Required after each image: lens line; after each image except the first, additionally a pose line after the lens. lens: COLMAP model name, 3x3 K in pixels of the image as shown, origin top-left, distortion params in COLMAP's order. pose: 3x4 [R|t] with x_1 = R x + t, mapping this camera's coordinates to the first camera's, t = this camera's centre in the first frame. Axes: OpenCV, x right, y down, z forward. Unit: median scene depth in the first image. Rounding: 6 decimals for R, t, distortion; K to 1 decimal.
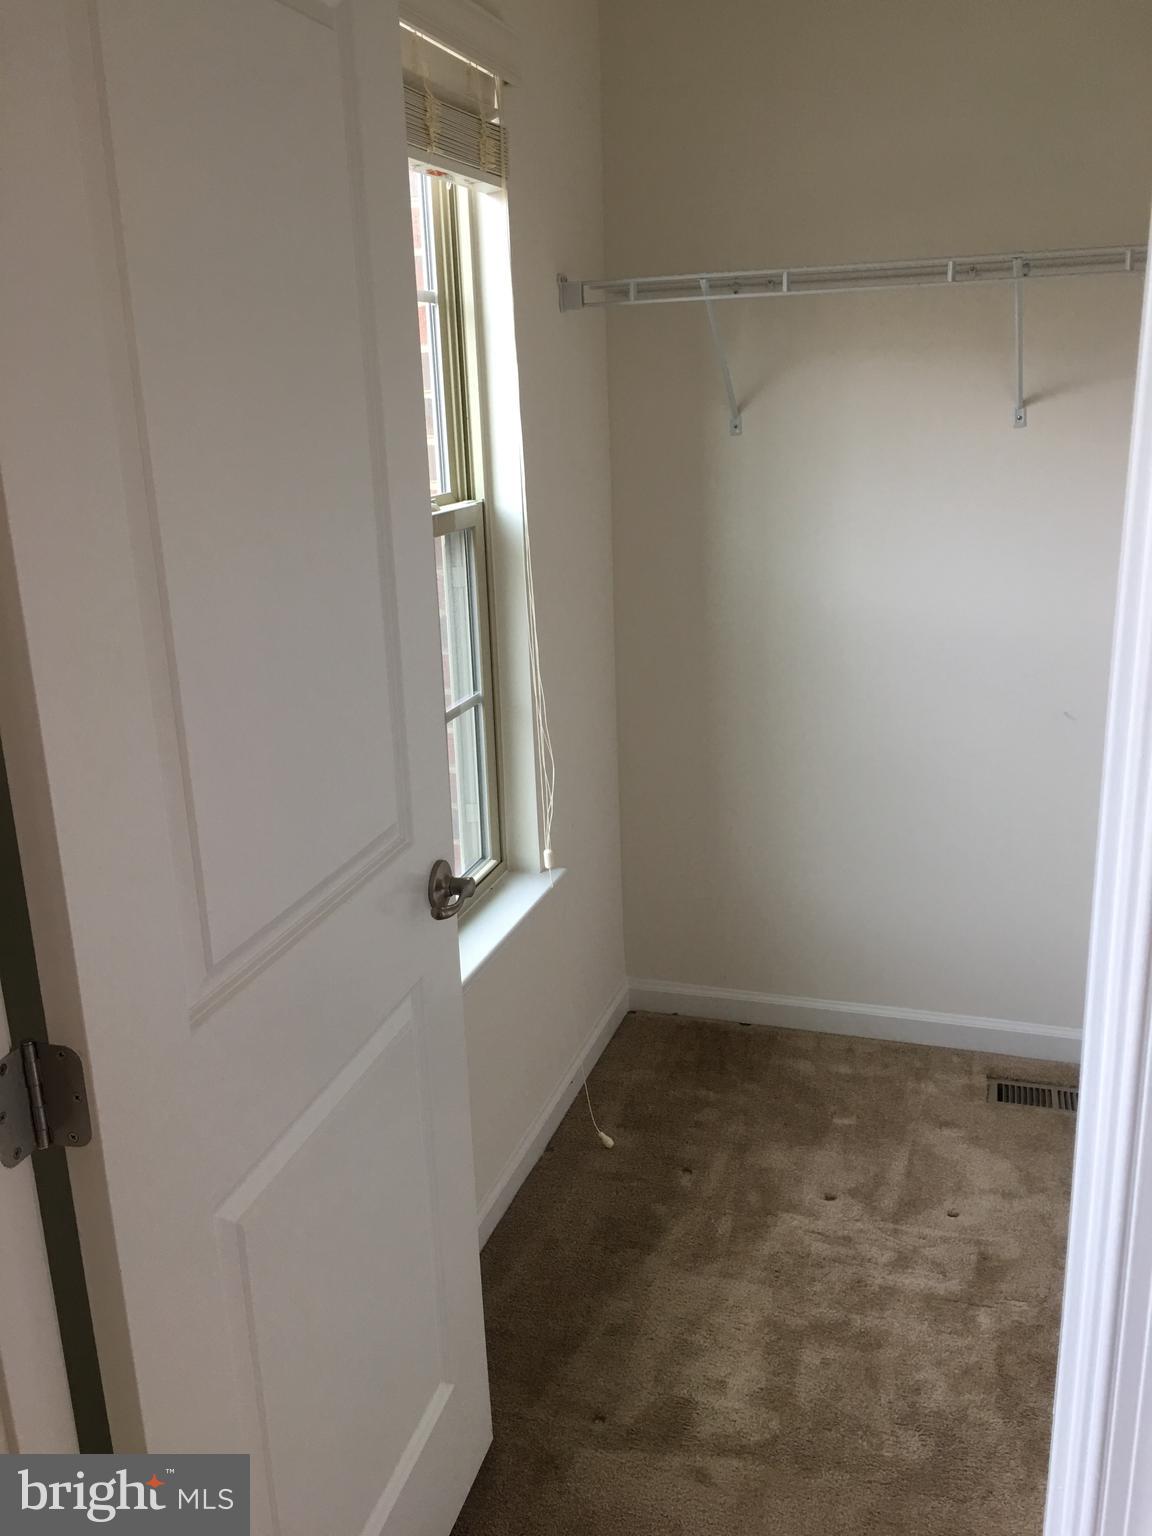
lens RADIAL K [[1304.7, 0, 575.1], [0, 1304.7, 761.0], [0, 0, 1]] dist [0.089729, -0.123054]
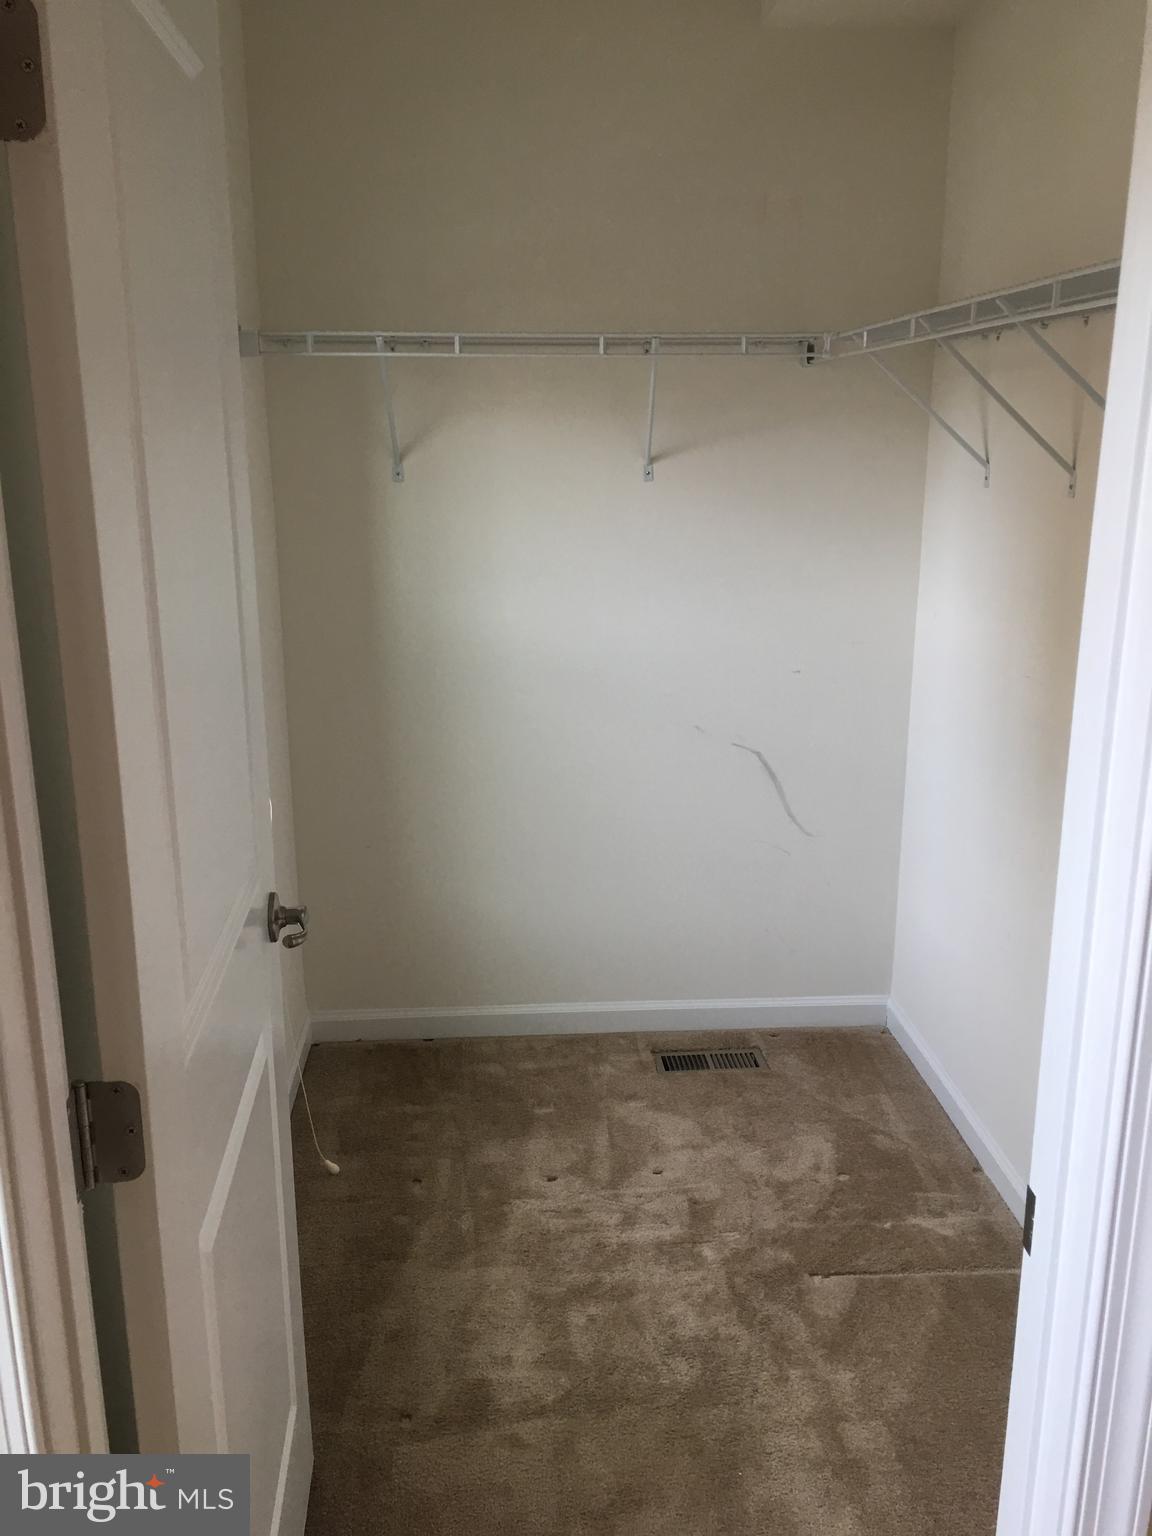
lens RADIAL K [[1304.7, 0, 566.7], [0, 1304.7, 771.4], [0, 0, 1]] dist [0.089729, -0.123054]
pose [[0.930046, -0.065991, 0.361469, -0.172151], [0.074037, 0.997220, -0.008438, 0.004546], [-0.359907, 0.034610, 0.932346, -0.033715]]
